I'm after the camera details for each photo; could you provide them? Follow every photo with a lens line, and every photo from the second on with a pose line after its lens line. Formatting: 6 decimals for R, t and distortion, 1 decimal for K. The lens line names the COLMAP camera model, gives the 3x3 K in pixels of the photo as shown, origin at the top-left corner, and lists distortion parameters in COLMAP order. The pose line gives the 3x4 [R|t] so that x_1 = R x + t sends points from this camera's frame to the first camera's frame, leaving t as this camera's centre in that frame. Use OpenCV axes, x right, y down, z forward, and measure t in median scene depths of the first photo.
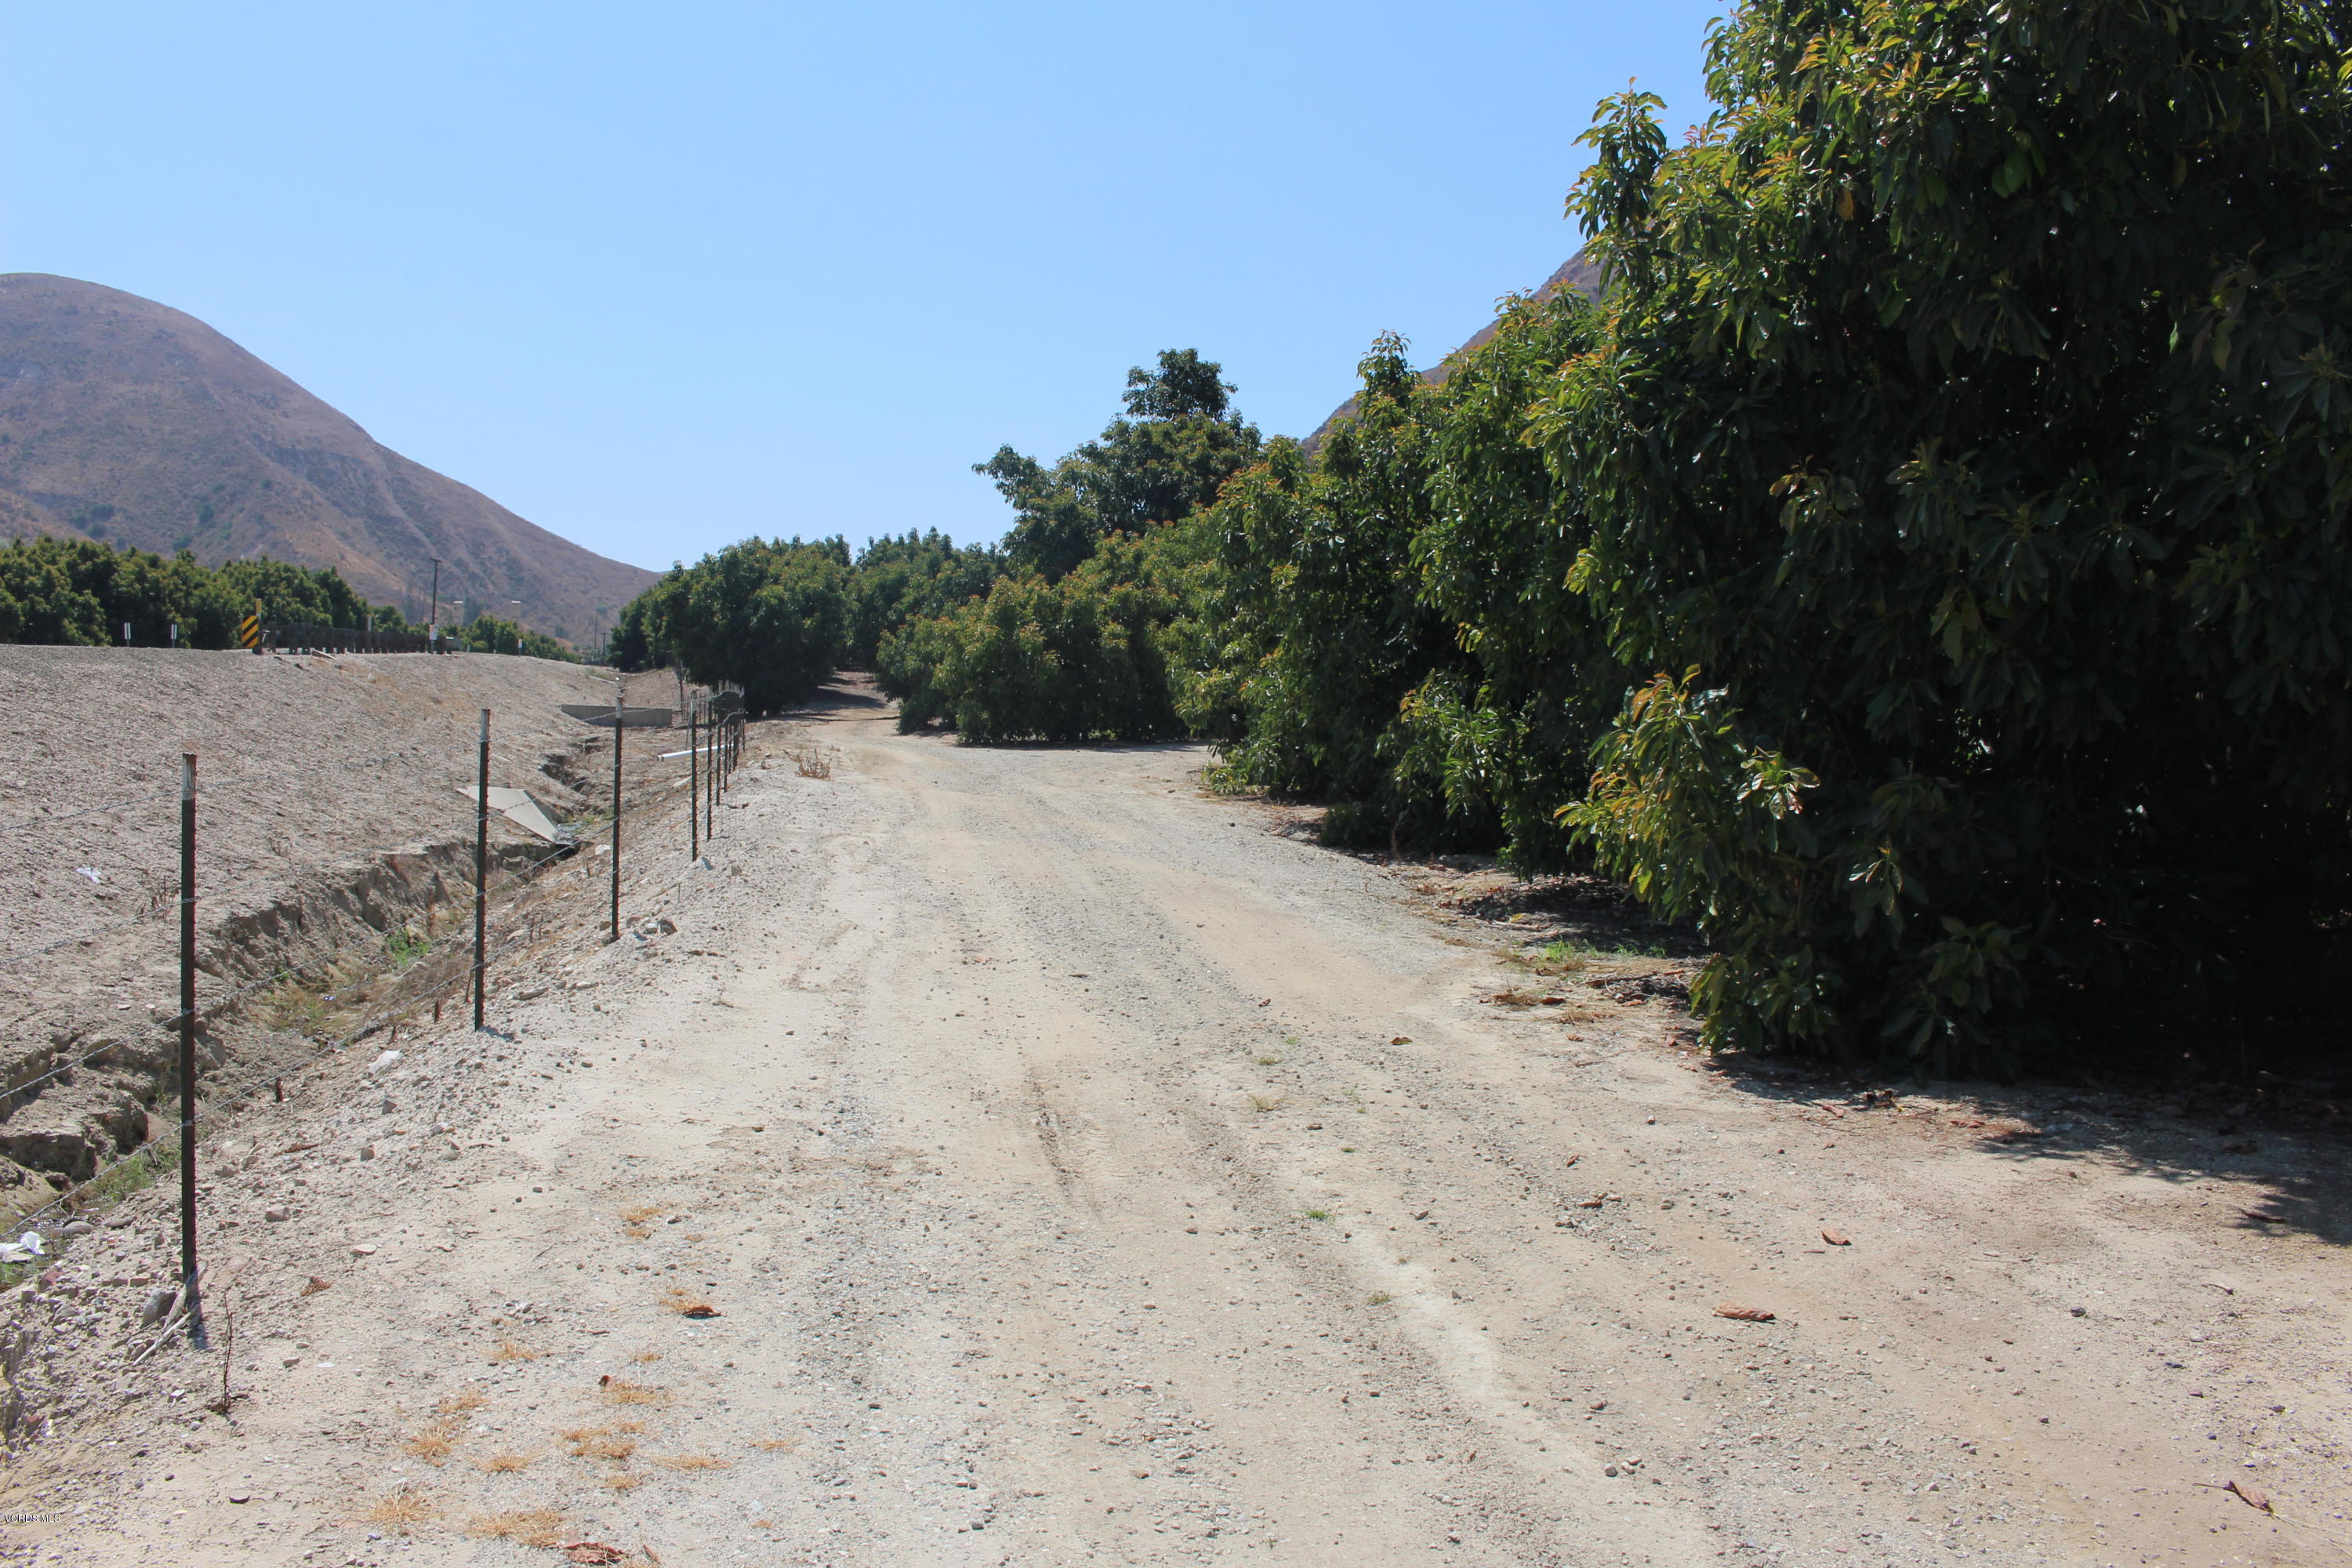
lens RADIAL K [[1911.9, 0, 1176.9], [0, 1911.9, 783.3], [0, 0, 1]] dist [-0.017996, -0.008896]
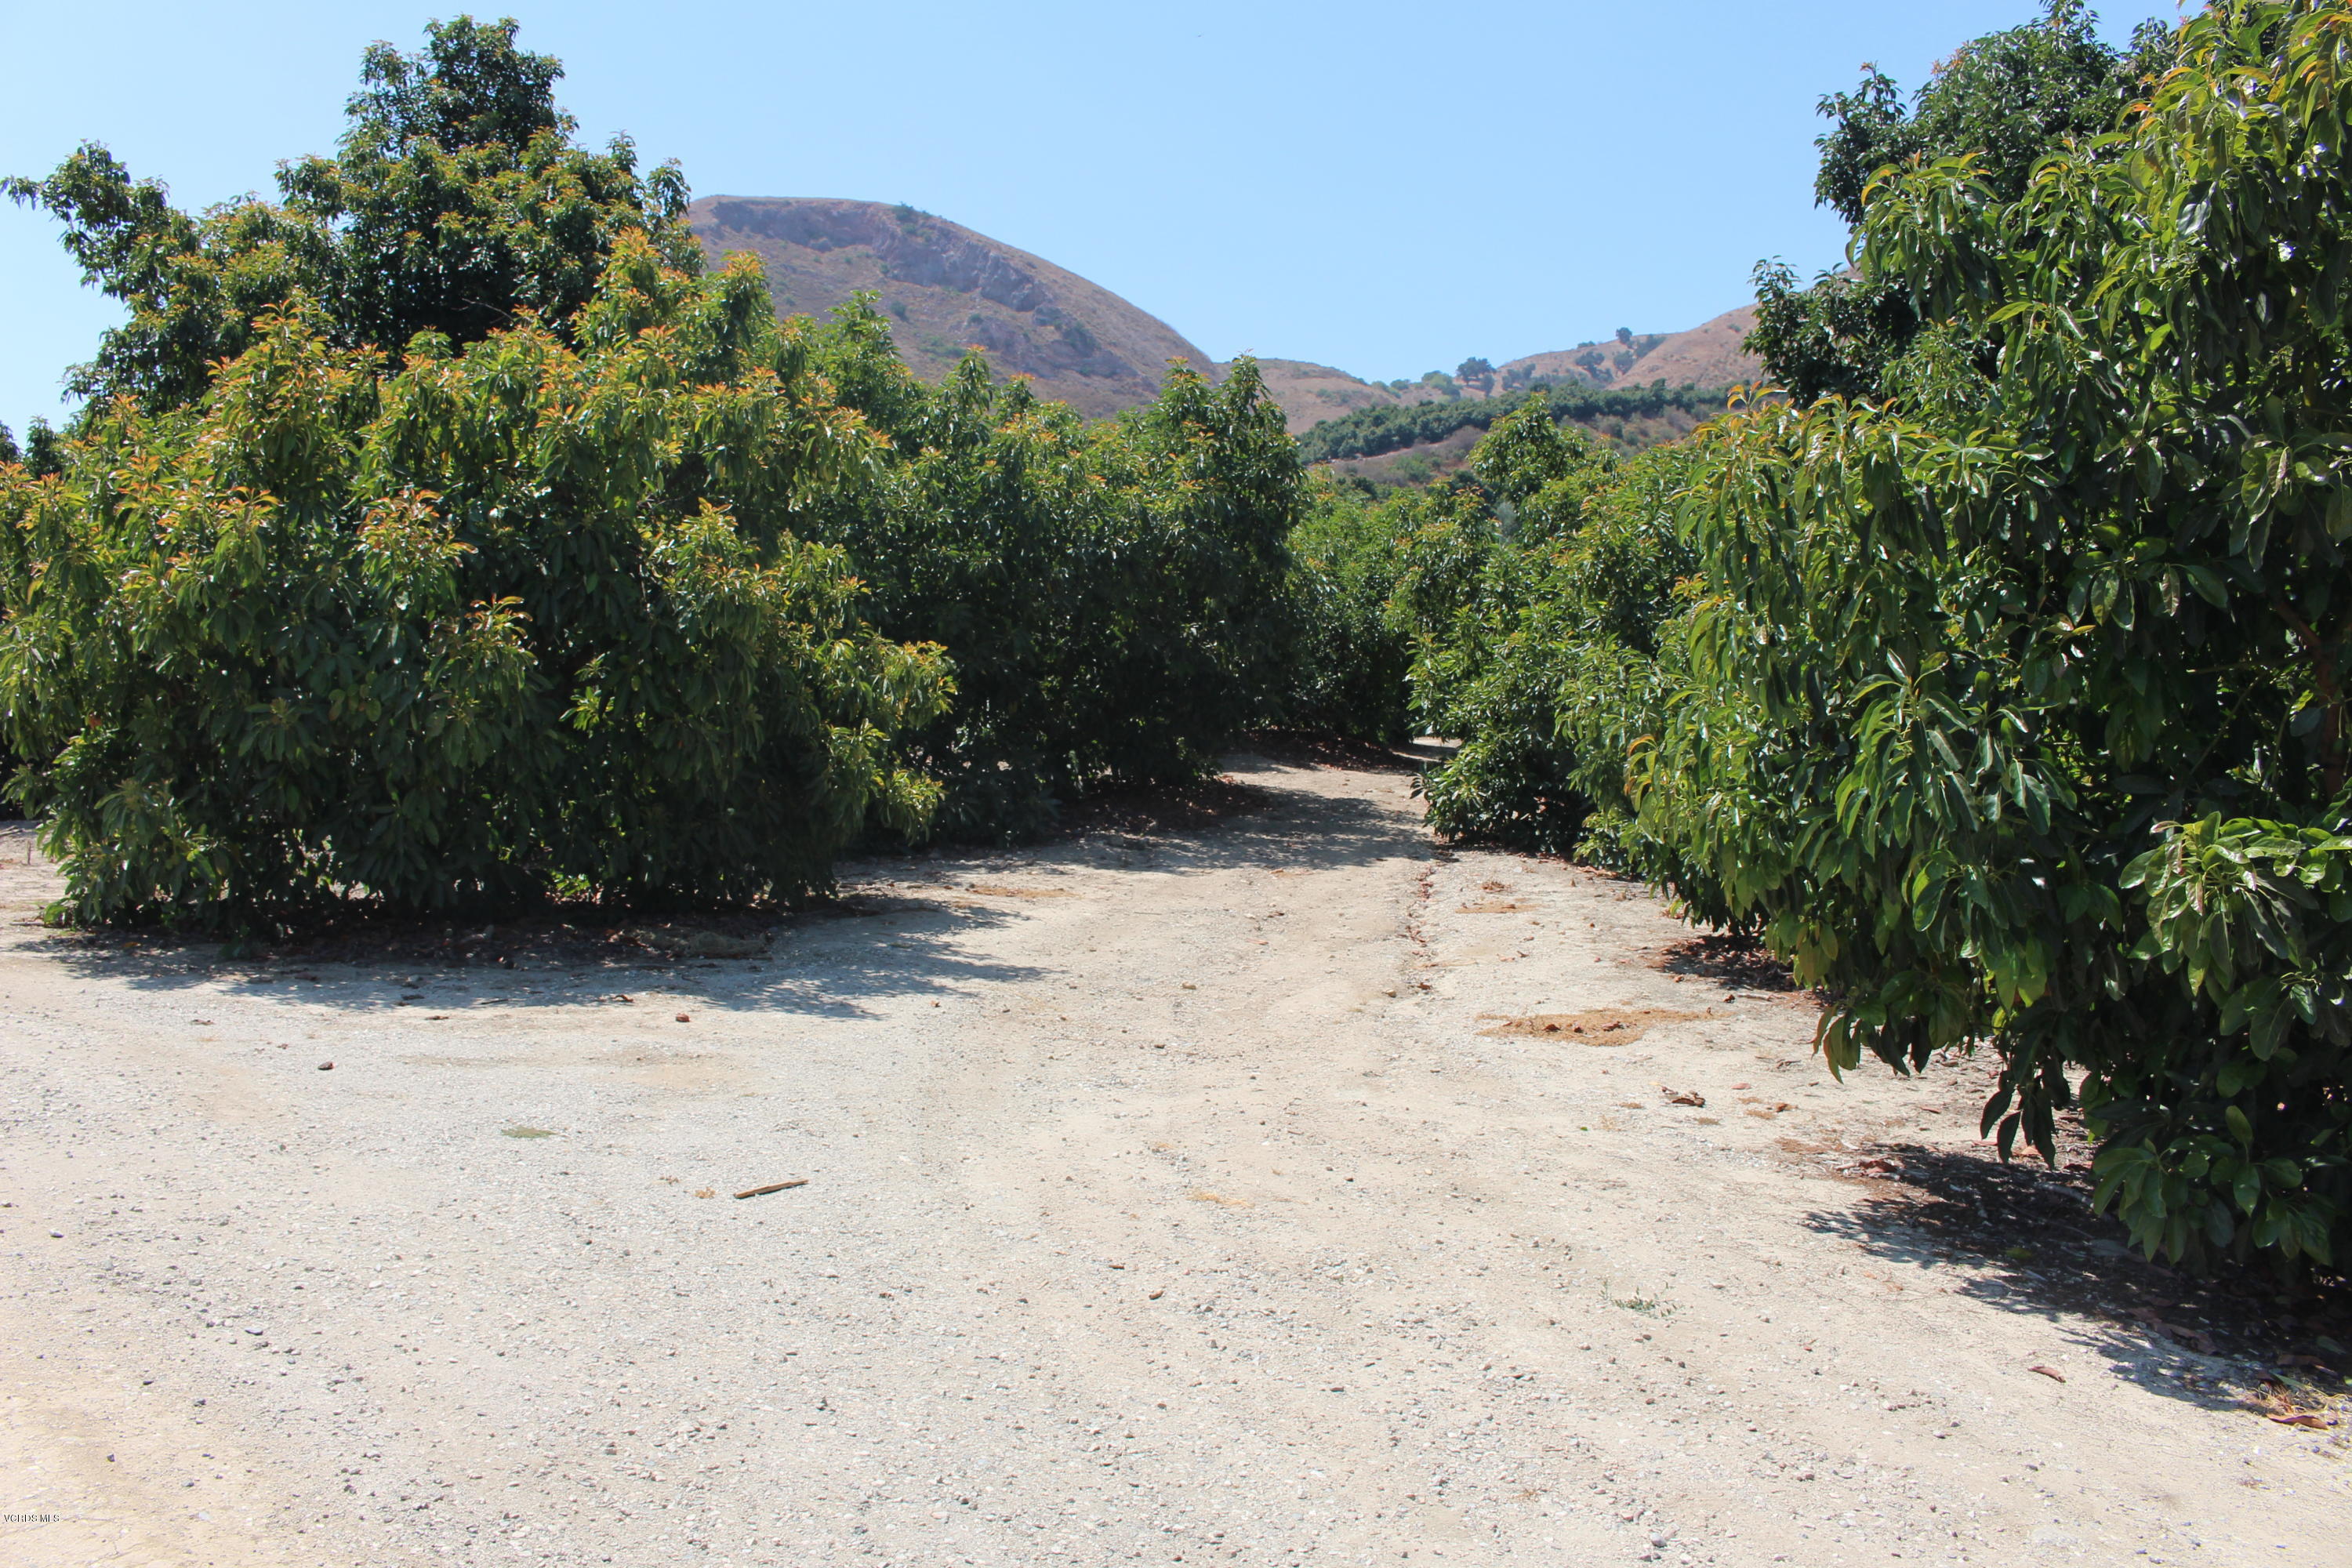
lens RADIAL K [[1911.9, 0, 1174.6], [0, 1911.9, 776.3], [0, 0, 1]] dist [-0.017996, -0.008896]
pose [[0.885652, -0.005904, 0.464311, -0.073146], [0.005335, 0.999983, 0.002540, -0.031563], [-0.464318, 0.000228, 0.885668, 0.504624]]
